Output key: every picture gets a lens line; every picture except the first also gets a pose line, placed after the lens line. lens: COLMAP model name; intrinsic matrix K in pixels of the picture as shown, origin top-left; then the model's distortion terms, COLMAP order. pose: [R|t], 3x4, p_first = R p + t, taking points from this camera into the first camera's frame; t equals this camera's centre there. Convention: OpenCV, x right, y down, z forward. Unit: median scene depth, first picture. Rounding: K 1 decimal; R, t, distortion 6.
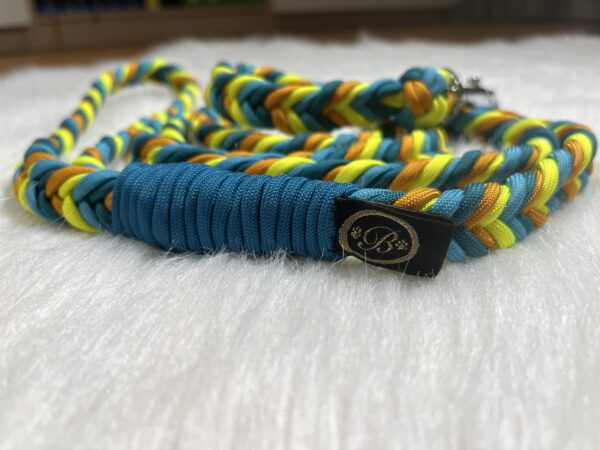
lens RADIAL K [[450.6, 0, 300.0], [0, 450.6, 225.0], [0, 0, 1]] dist [0.023286, -0.003507]
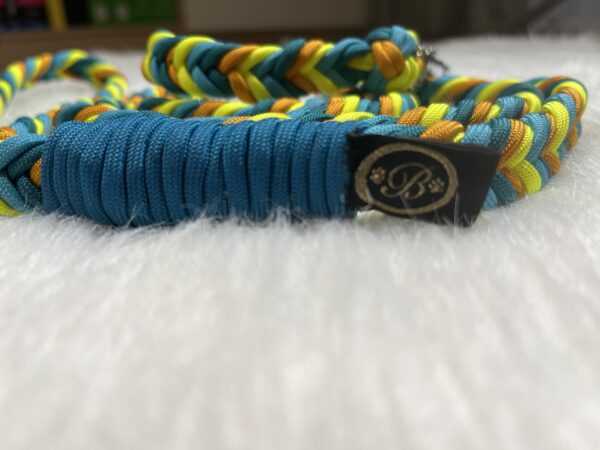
lens RADIAL K [[469.7, 0, 299.8], [0, 469.7, 210.0], [0, 0, 1]] dist [0.001366, -0.006814]
pose [[0.987188, -0.068328, 0.144194, -0.118118], [0.077244, 0.995372, -0.057168, 0.100547], [-0.139620, 0.067573, 0.987897, 0.185938]]
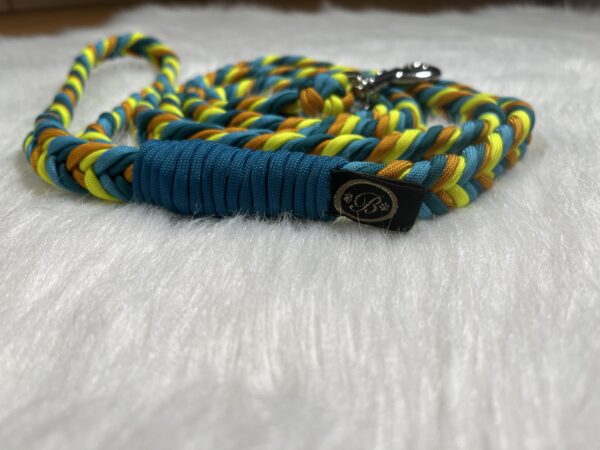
lens RADIAL K [[450.6, 0, 300.0], [0, 450.6, 225.0], [0, 0, 1]] dist [0.023286, -0.003507]
pose [[0.995373, -0.026584, 0.092331, -0.112201], [0.018521, 0.996026, 0.087112, -0.017002], [-0.094279, -0.084999, 0.991911, -0.209933]]
